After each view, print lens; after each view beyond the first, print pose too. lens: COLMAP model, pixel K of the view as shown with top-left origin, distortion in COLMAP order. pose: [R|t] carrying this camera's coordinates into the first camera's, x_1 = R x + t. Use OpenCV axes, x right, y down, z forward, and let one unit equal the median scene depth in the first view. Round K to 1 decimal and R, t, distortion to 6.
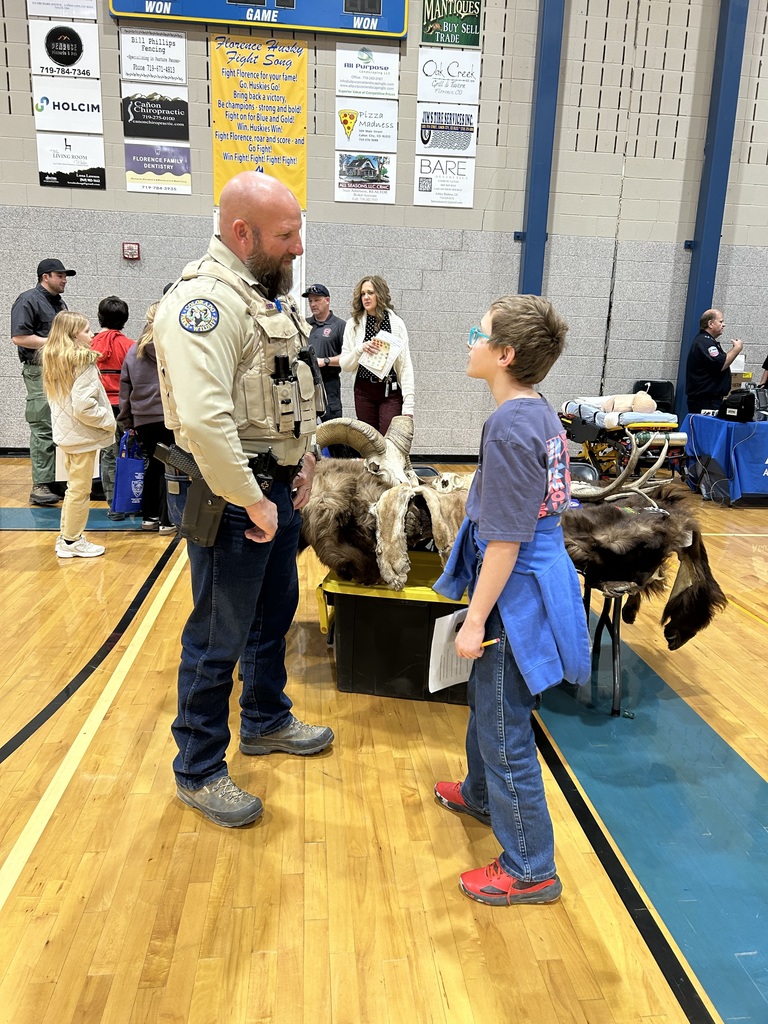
lens RADIAL K [[758.4, 0, 382.6], [0, 758.4, 505.8], [0, 0, 1]] dist [0.013285, -0.009370]
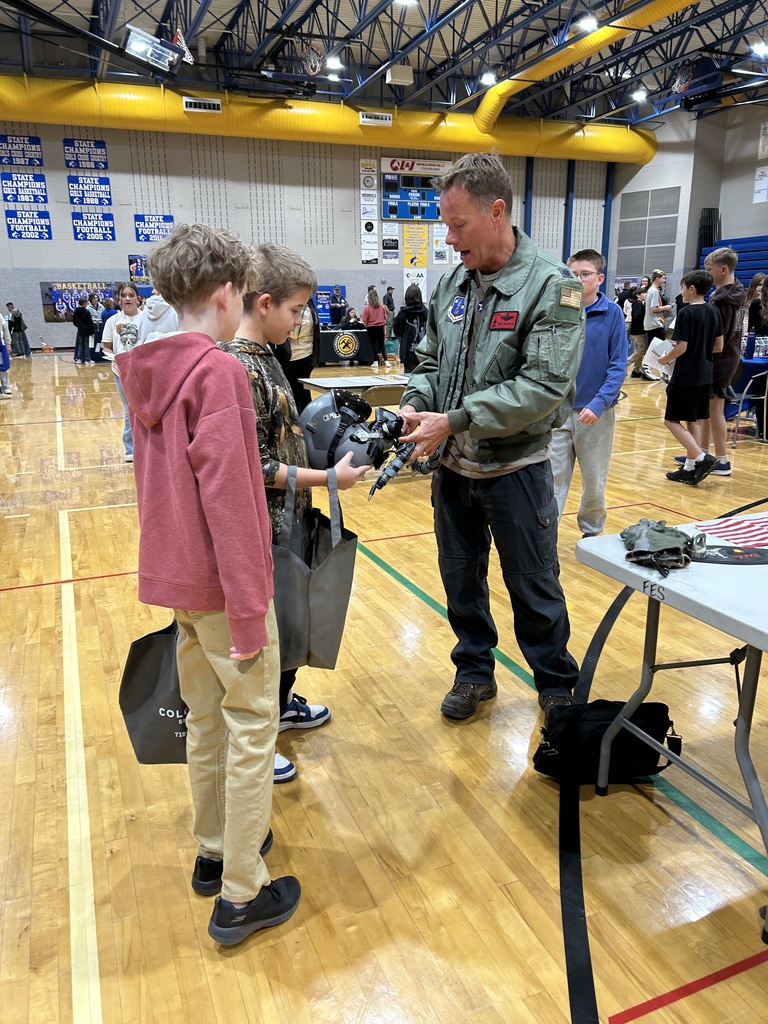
lens RADIAL K [[758.4, 0, 381.6], [0, 758.4, 514.3], [0, 0, 1]] dist [0.013285, -0.009370]
pose [[0.948499, -0.132478, 0.287750, -1.583474], [0.111501, 0.989844, 0.088182, 0.465371], [-0.296510, -0.051556, 0.953637, -2.598215]]
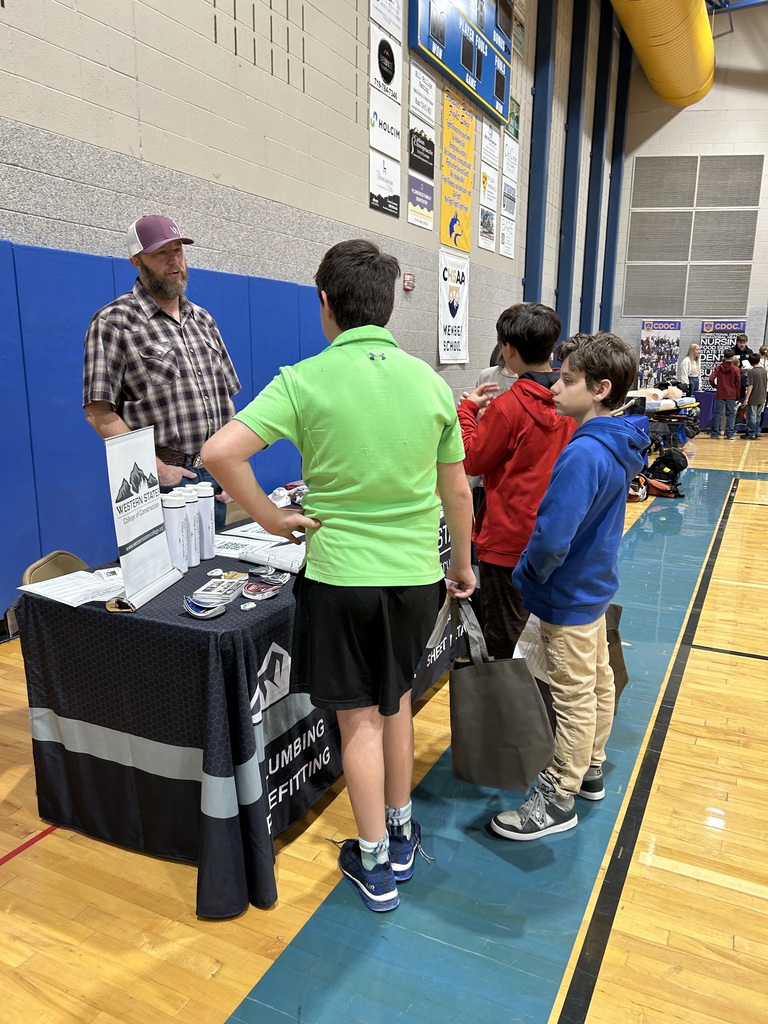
lens RADIAL K [[758.4, 0, 388.7], [0, 758.4, 522.6], [0, 0, 1]] dist [0.013285, -0.009370]
pose [[0.515664, -0.219800, 0.828118, -1.282190], [0.184672, 0.972329, 0.143082, -0.179877], [-0.836652, 0.079148, 0.541986, 0.519014]]
